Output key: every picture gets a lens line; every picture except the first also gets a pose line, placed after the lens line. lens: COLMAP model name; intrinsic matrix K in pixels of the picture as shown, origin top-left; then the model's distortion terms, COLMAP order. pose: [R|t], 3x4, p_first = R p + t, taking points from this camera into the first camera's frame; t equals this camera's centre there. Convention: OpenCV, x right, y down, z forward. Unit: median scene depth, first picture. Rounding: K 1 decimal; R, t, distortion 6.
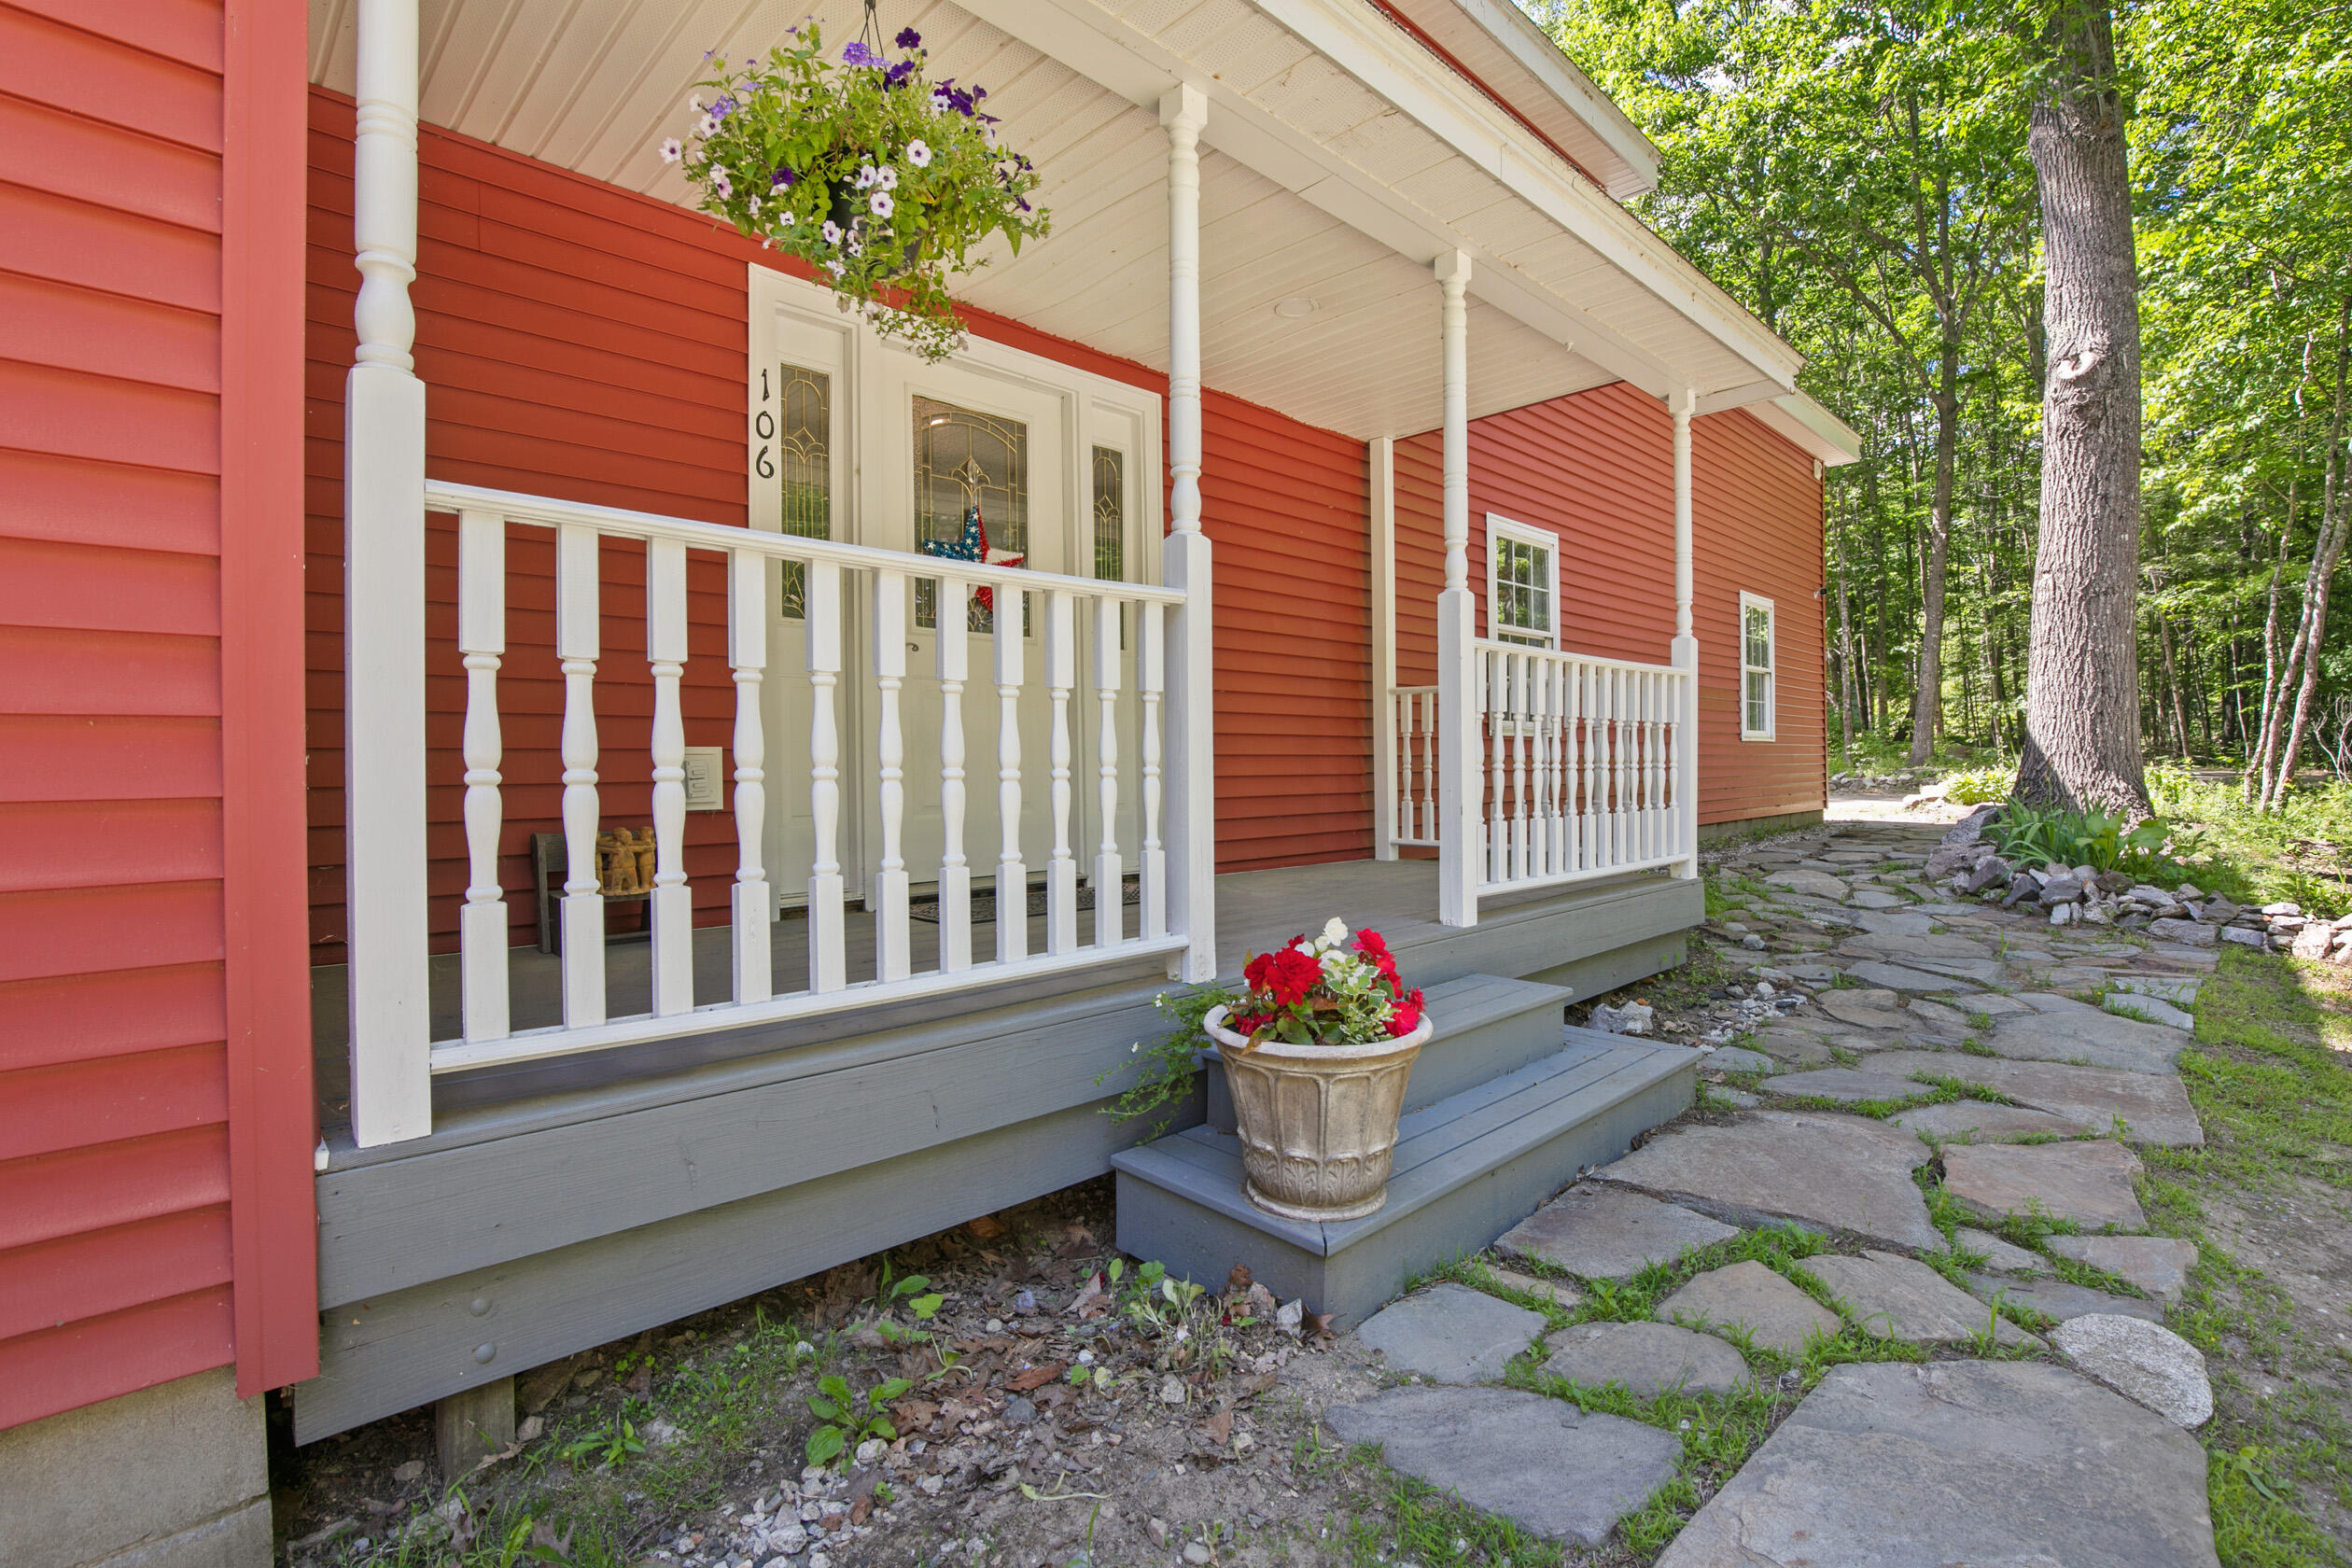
lens RADIAL K [[1095.5, 0, 1176.0], [0, 1095.5, 784.0], [0, 0, 1]] dist [-0.020001, 0.000666]
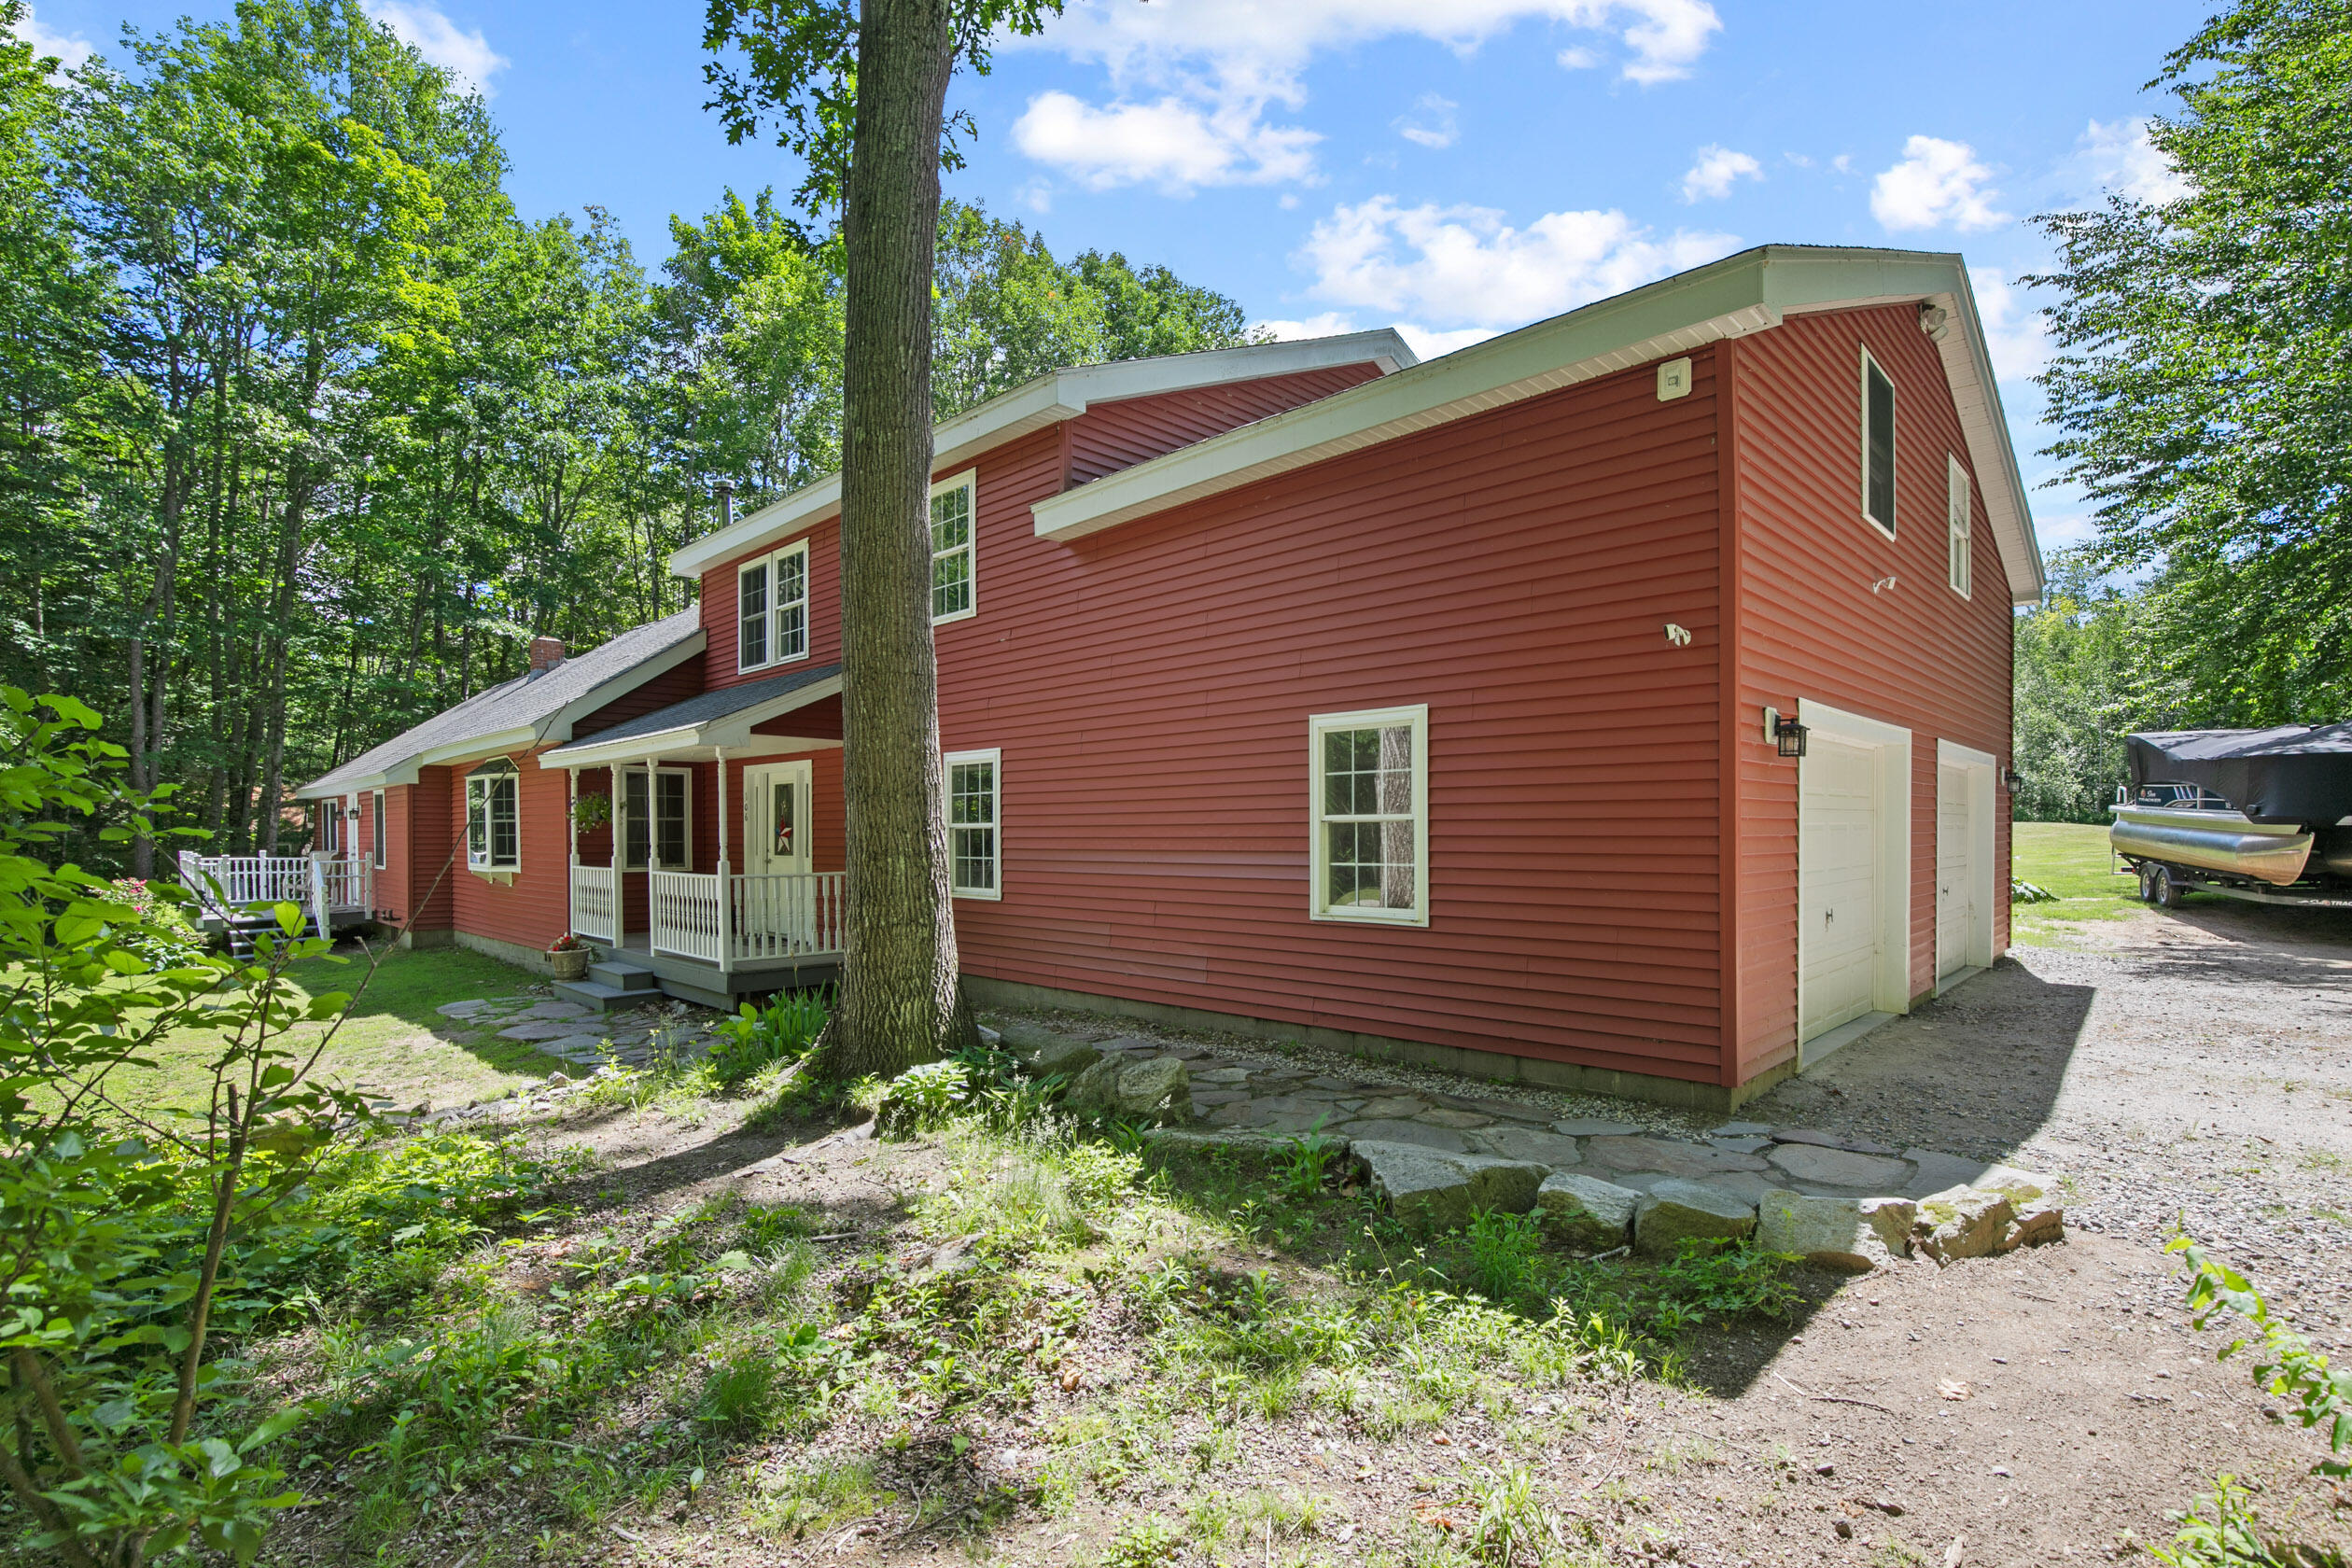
lens RADIAL K [[1094.0, 0, 1173.7], [0, 1094.0, 855.2], [0, 0, 1]] dist [-0.000157, 0.000132]
pose [[0.005428, 0.013610, -0.999893, 1.763640], [-0.022186, 0.999663, 0.013486, -0.127711], [0.999739, 0.022110, 0.005728, 1.253886]]
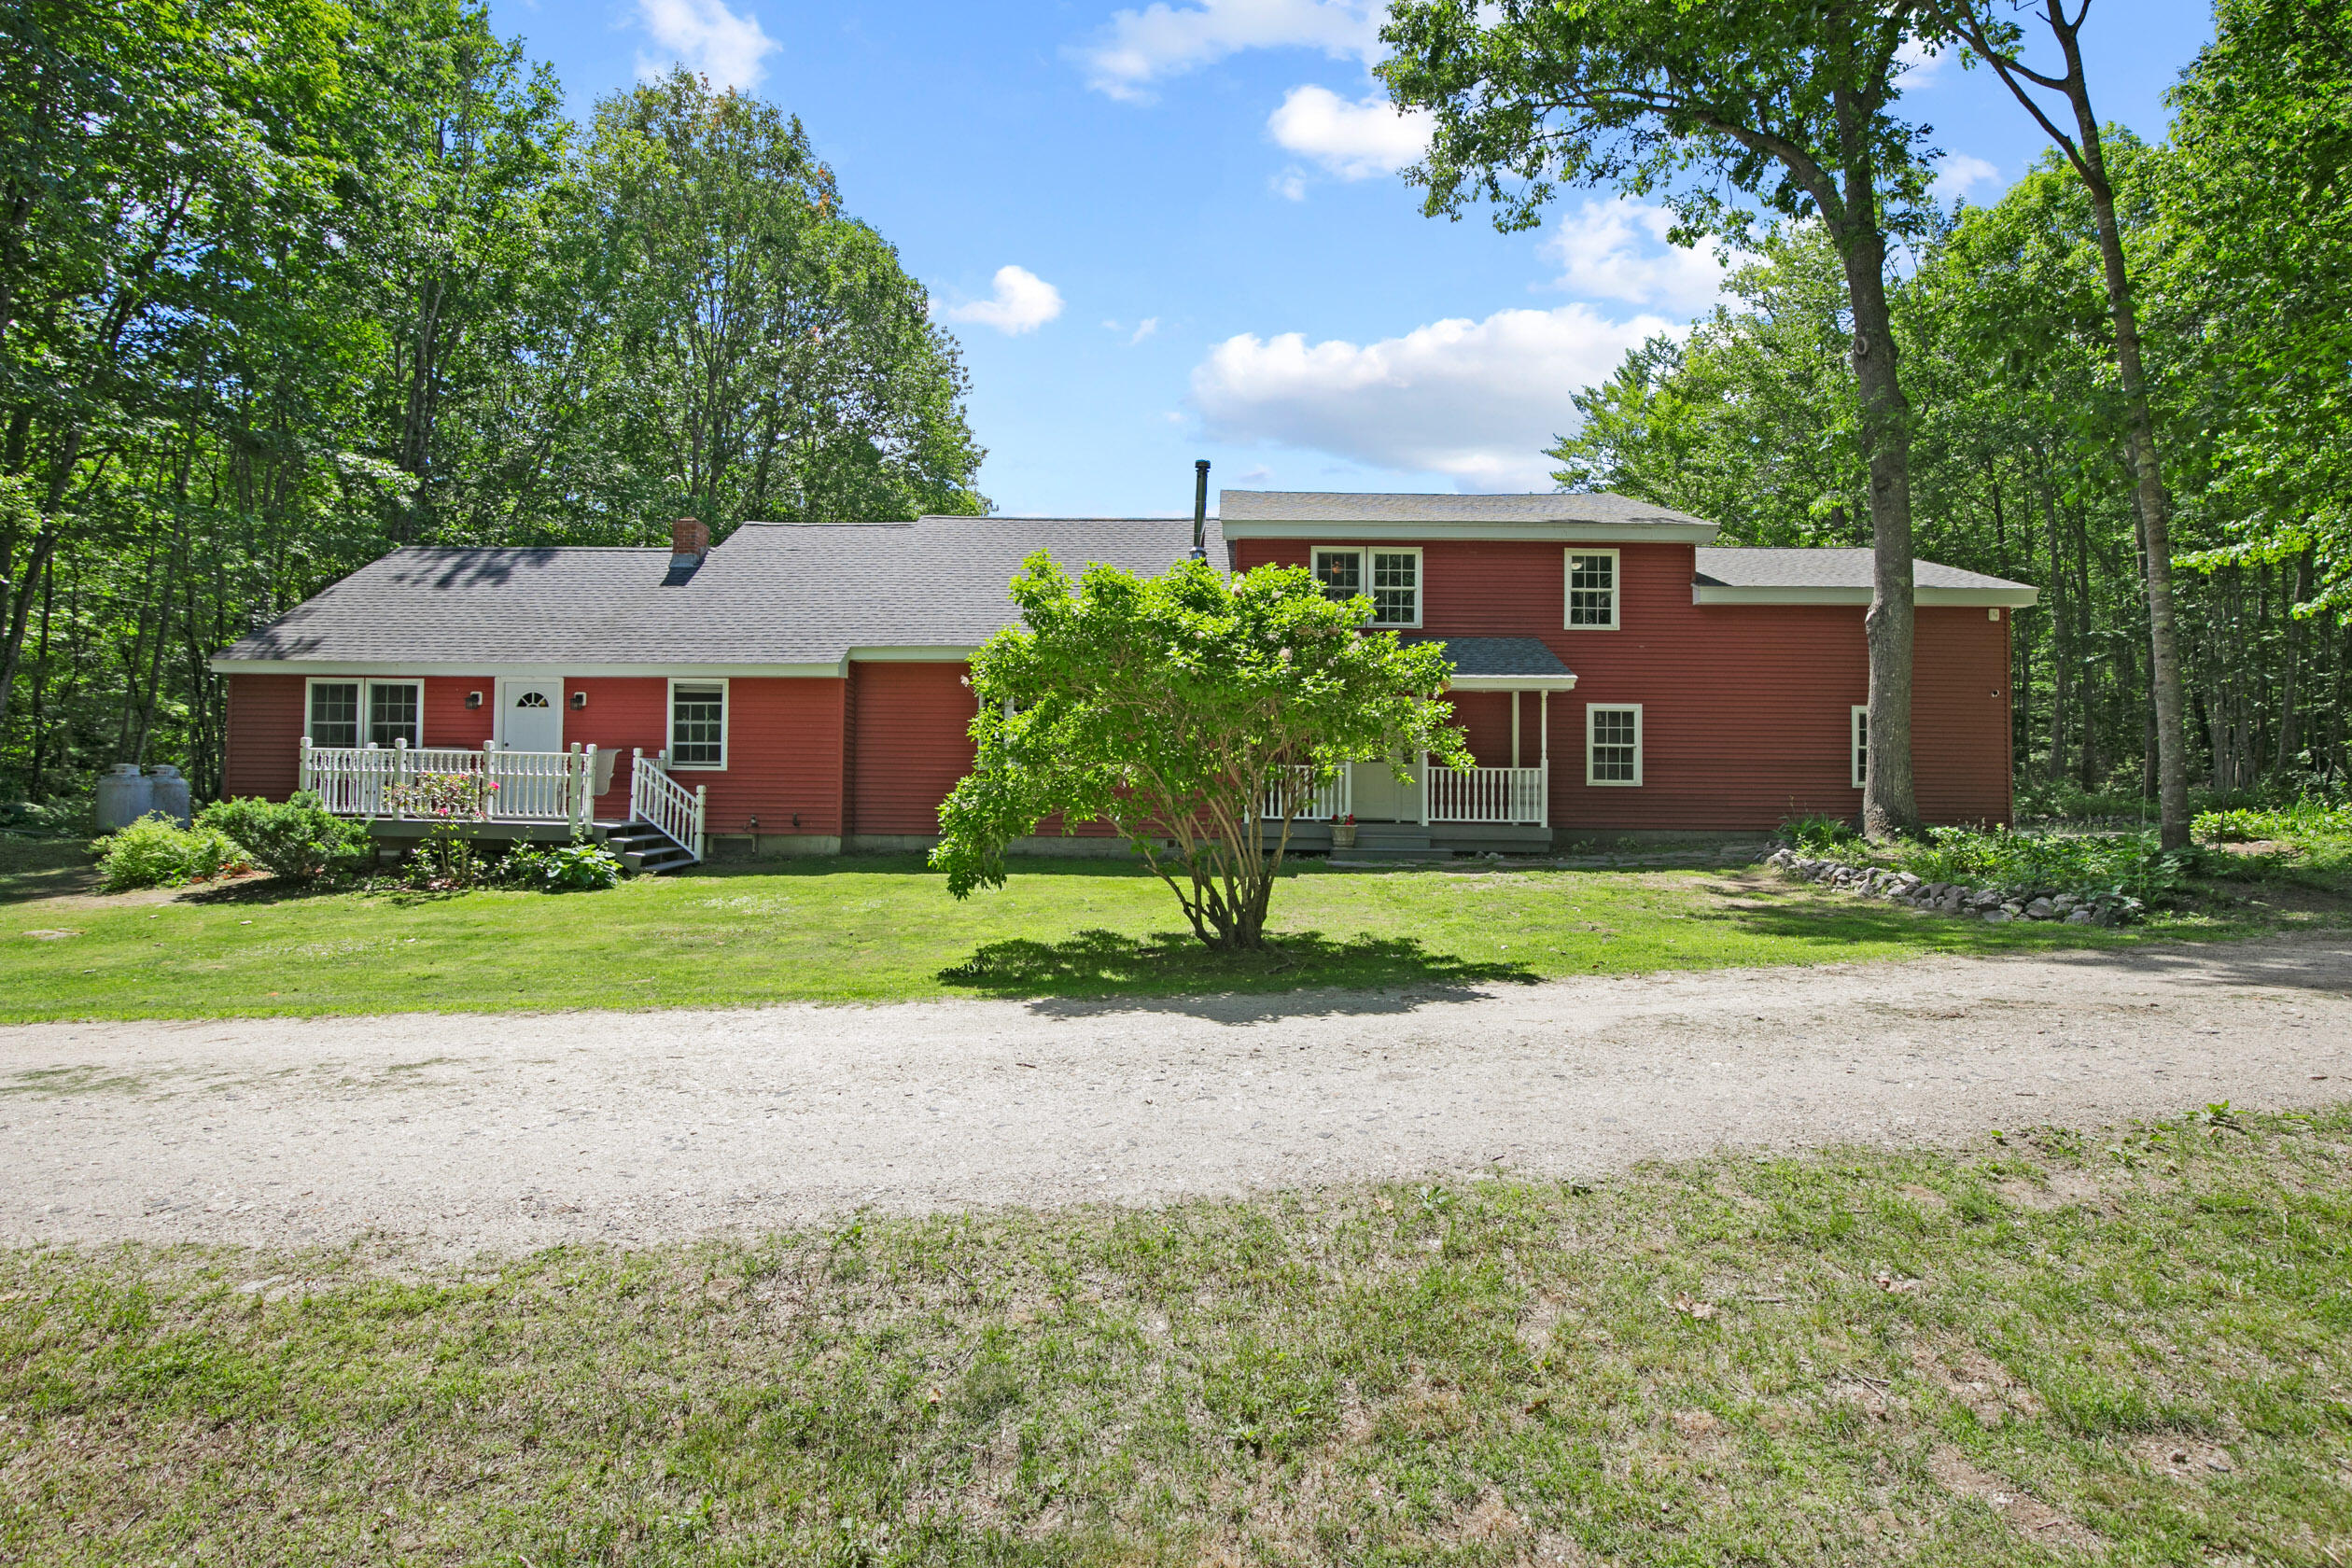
lens RADIAL K [[1095.5, 0, 1176.0], [0, 1095.5, 784.0], [0, 0, 1]] dist [-0.020001, 0.000666]
pose [[0.689818, 0.000335, -0.723983, 1.478640], [-0.027580, 0.999286, -0.025816, 0.047167], [0.723457, 0.037775, 0.689335, -1.549499]]
